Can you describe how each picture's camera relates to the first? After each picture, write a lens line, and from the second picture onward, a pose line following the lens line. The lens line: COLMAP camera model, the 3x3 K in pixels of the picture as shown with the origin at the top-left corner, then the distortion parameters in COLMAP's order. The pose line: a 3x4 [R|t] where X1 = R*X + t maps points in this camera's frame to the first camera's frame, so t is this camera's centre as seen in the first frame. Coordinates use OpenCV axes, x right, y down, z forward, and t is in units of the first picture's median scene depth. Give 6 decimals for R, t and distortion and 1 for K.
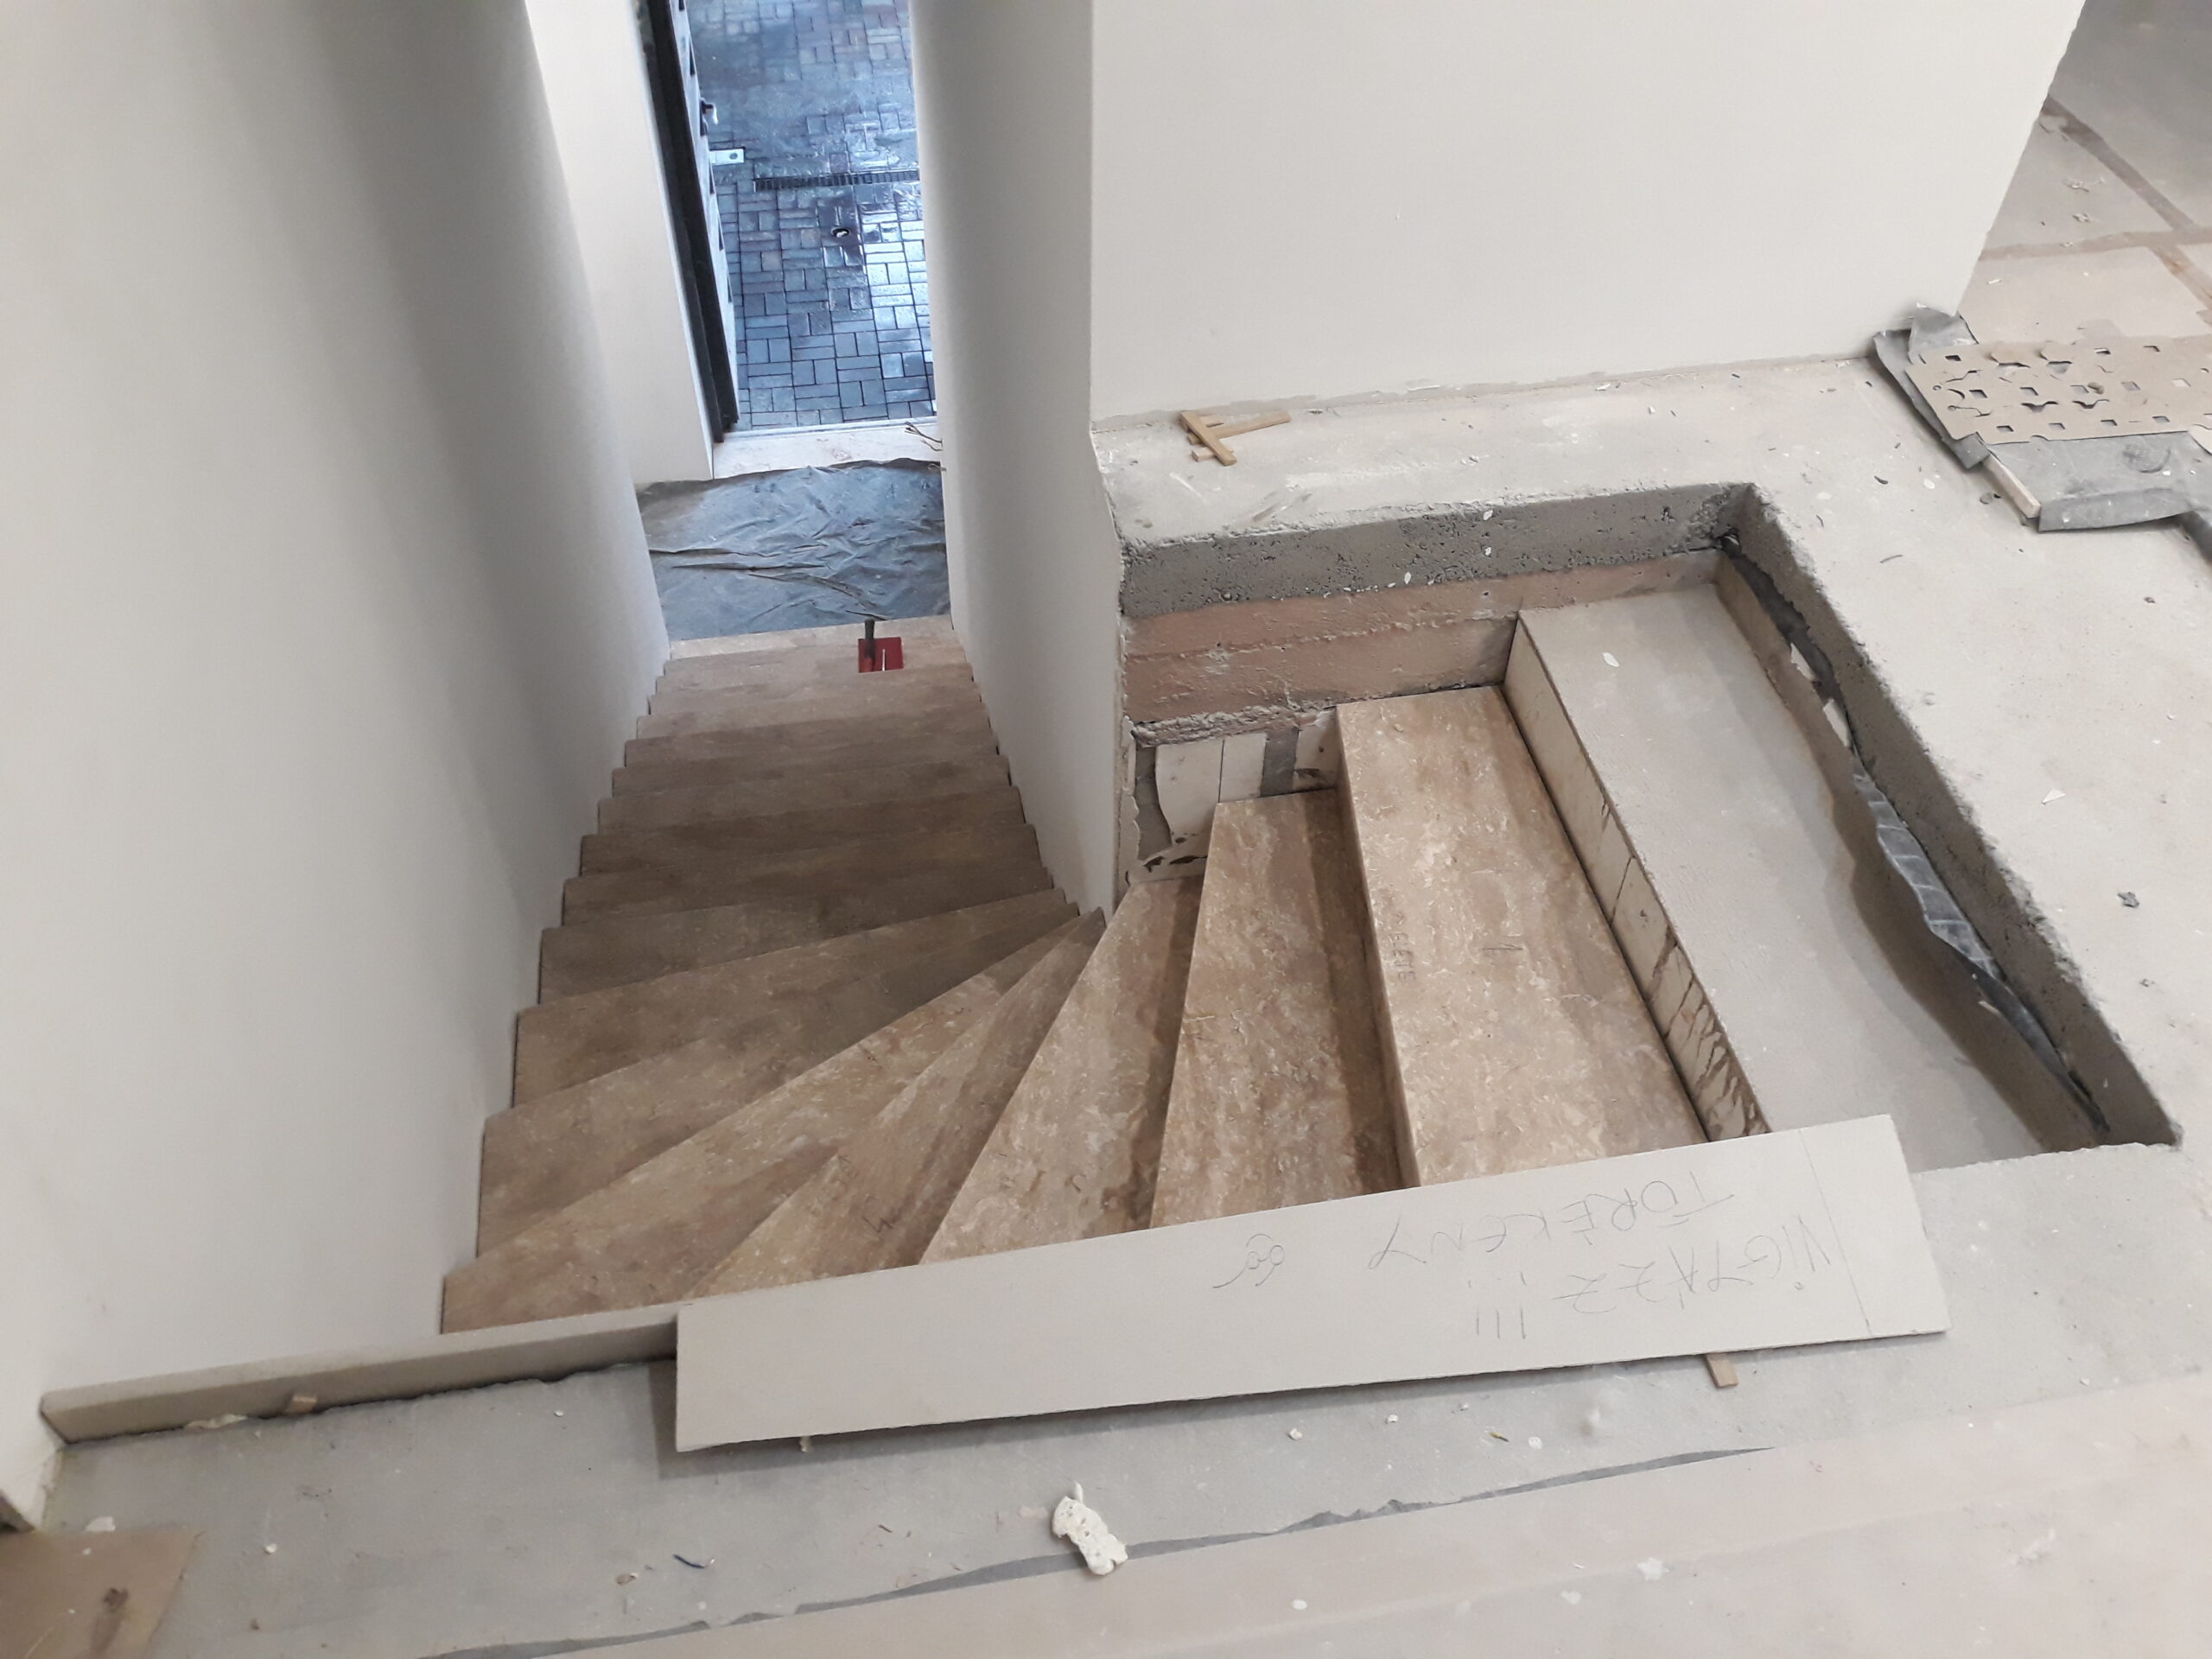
lens RADIAL K [[1755.0, 0, 1106.0], [0, 1755.0, 829.5], [0, 0, 1]] dist [0.084383, -0.169682]
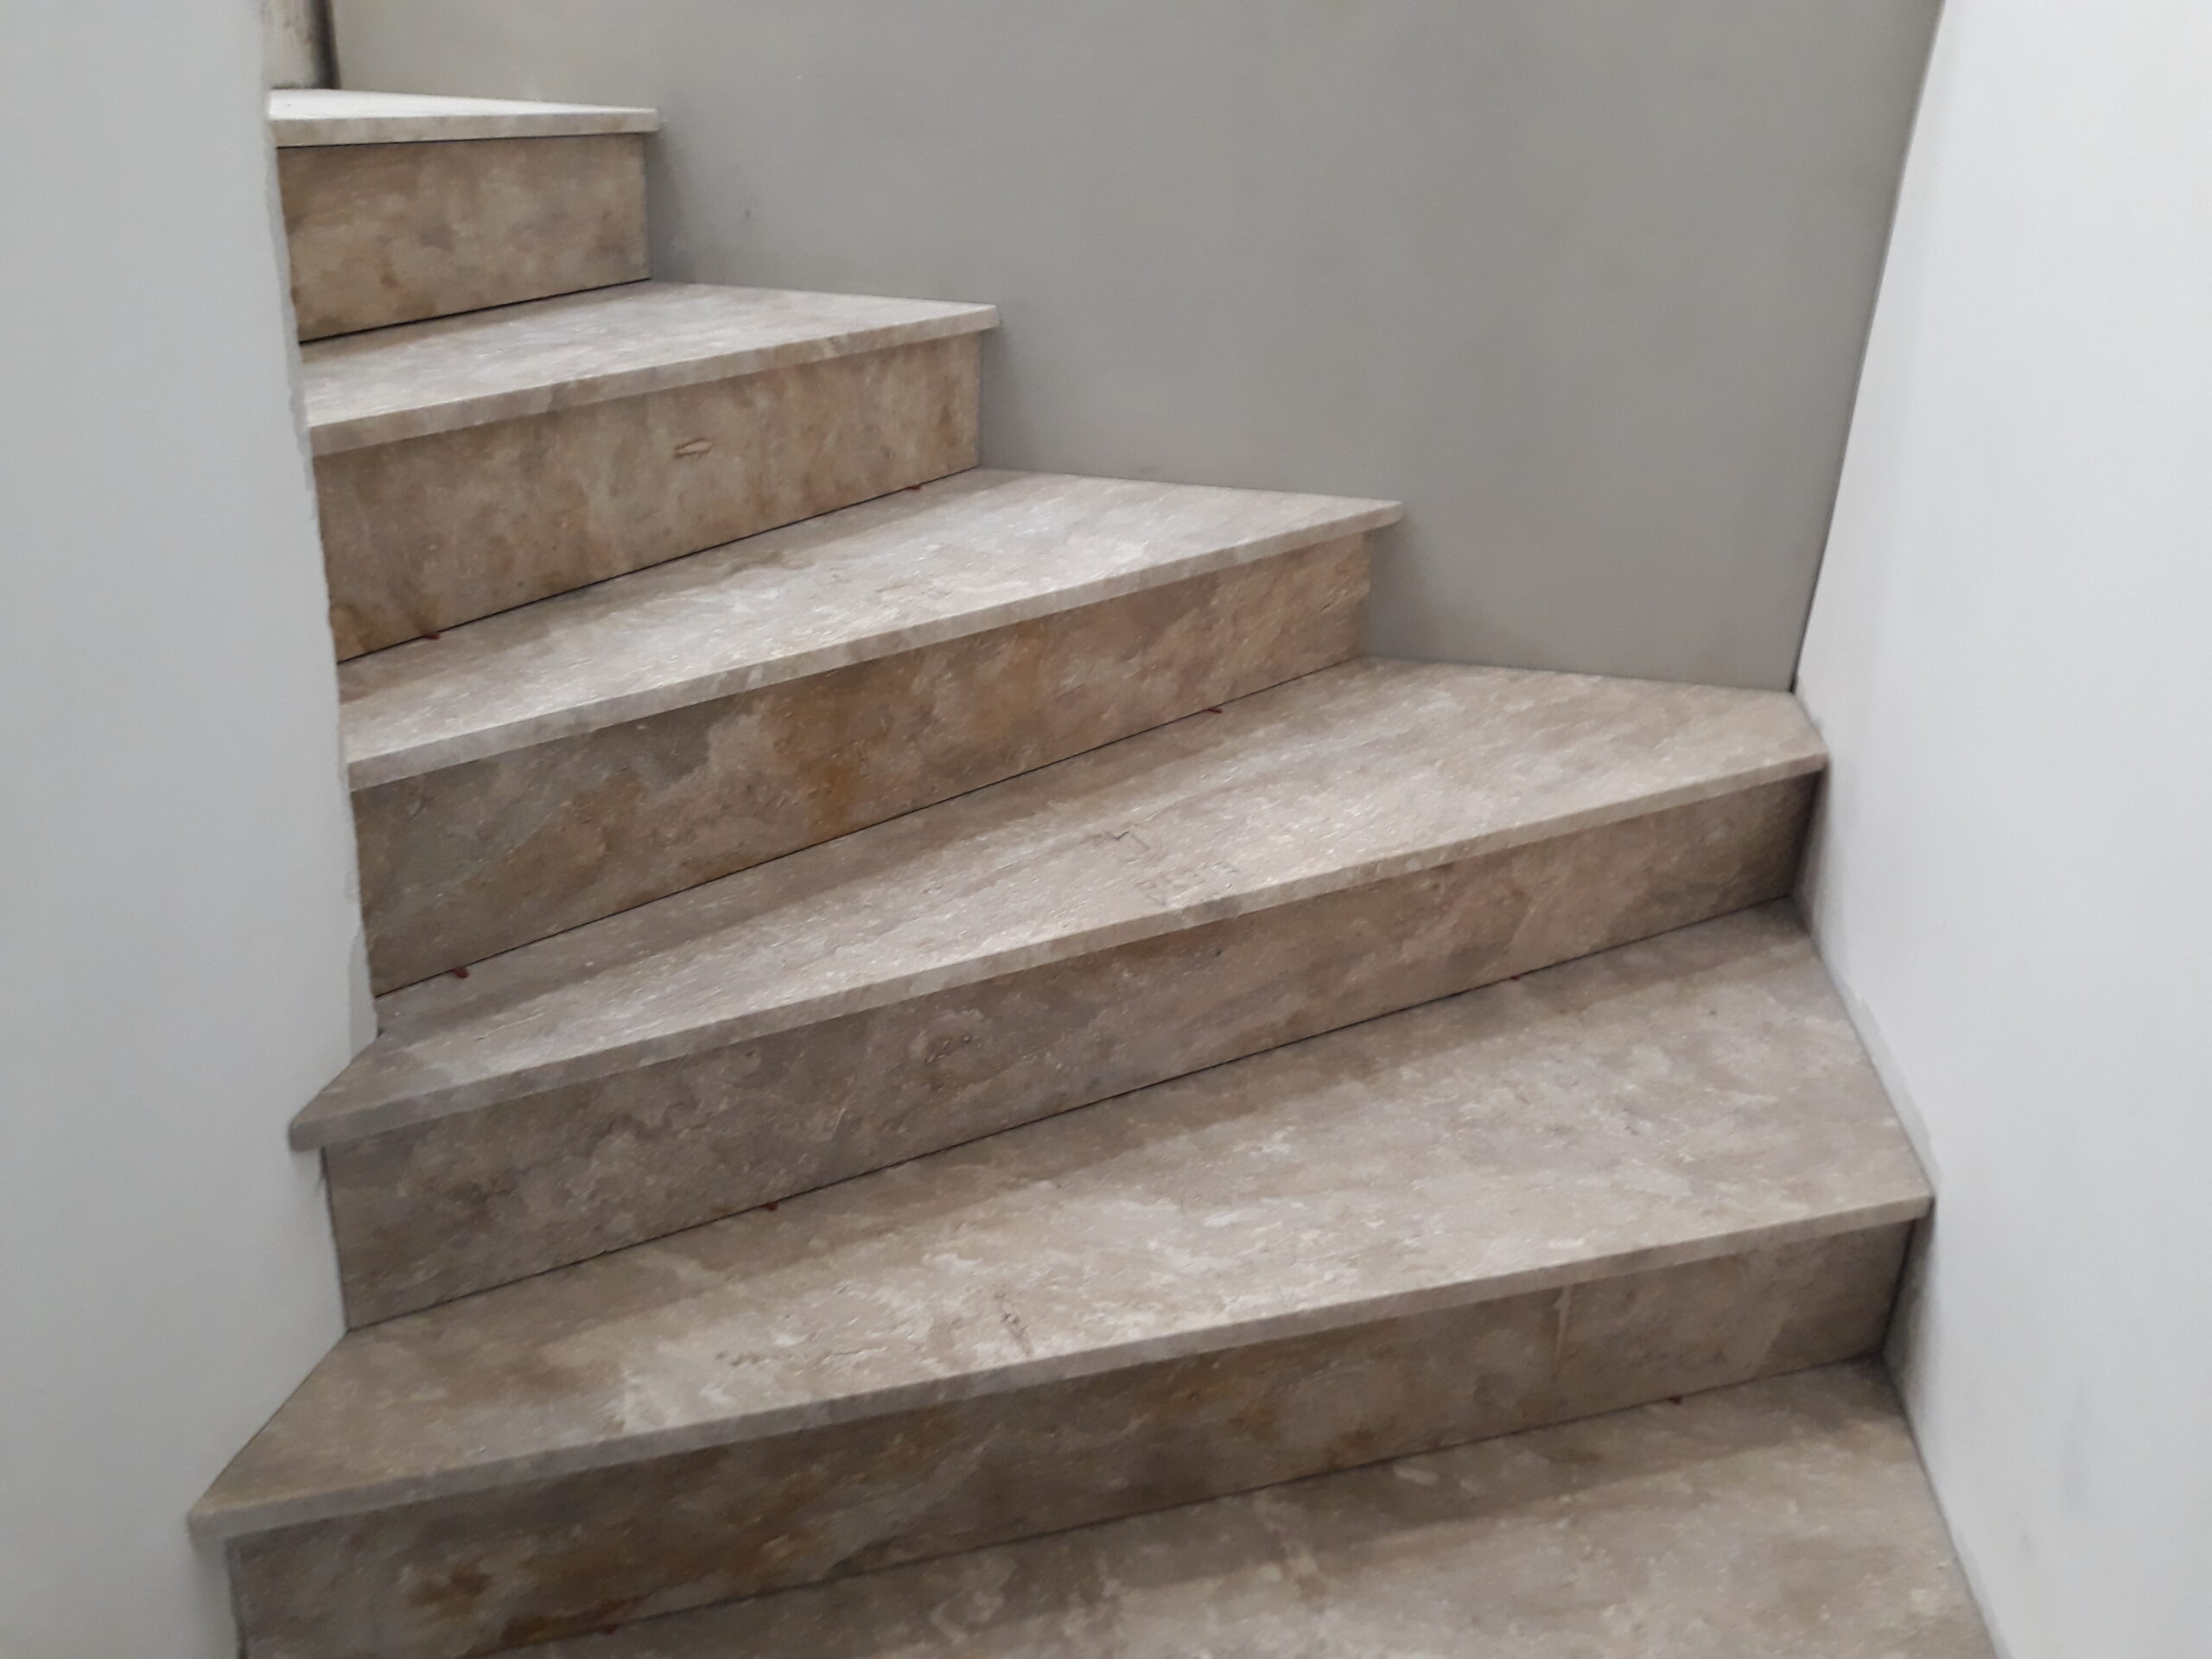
lens RADIAL K [[1755.0, 0, 1106.0], [0, 1755.0, 829.5], [0, 0, 1]] dist [0.084383, -0.169682]
pose [[-0.945147, -0.195766, 0.261482, -0.263661], [0.191012, 0.318131, 0.928605, -0.303062], [-0.264975, 0.927614, -0.263287, 1.111786]]
